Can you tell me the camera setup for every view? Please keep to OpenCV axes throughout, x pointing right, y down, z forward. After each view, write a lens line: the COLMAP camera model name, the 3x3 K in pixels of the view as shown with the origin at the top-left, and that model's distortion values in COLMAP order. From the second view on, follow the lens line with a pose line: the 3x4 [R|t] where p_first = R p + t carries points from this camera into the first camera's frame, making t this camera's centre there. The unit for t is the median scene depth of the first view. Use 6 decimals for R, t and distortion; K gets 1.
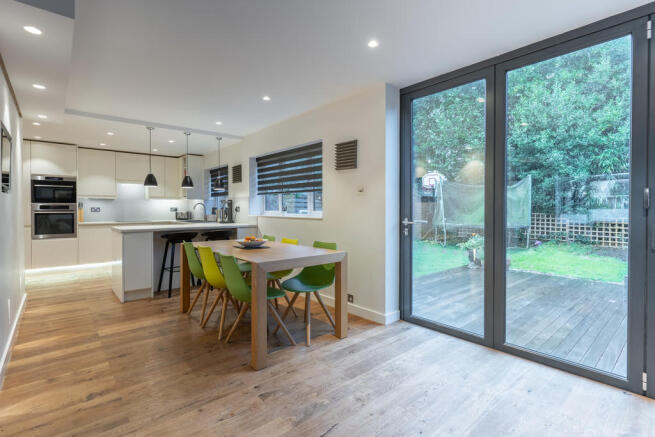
lens RADIAL K [[315.9, 0, 322.7], [0, 315.9, 215.4], [0, 0, 1]] dist [-0.003435, 0.000229]
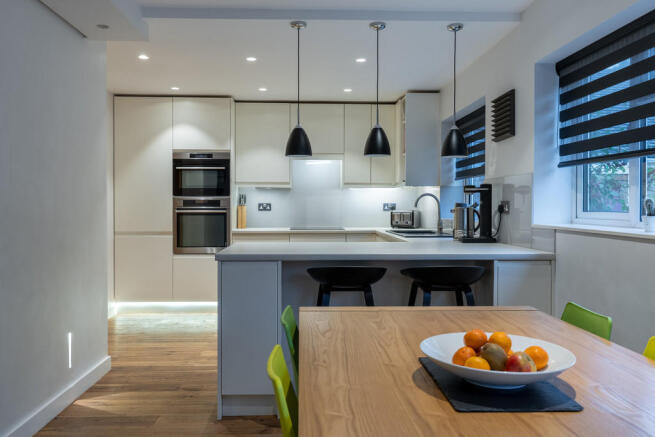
lens RADIAL K [[511.8, 0, 322.9], [0, 511.8, 218.1], [0, 0, 1]] dist [-0.027494, -0.004287]
pose [[0.785917, 0.018003, -0.618071, -0.059742], [-0.015456, 0.999836, 0.009470, -0.009657], [0.618139, 0.002110, 0.786066, 0.379019]]
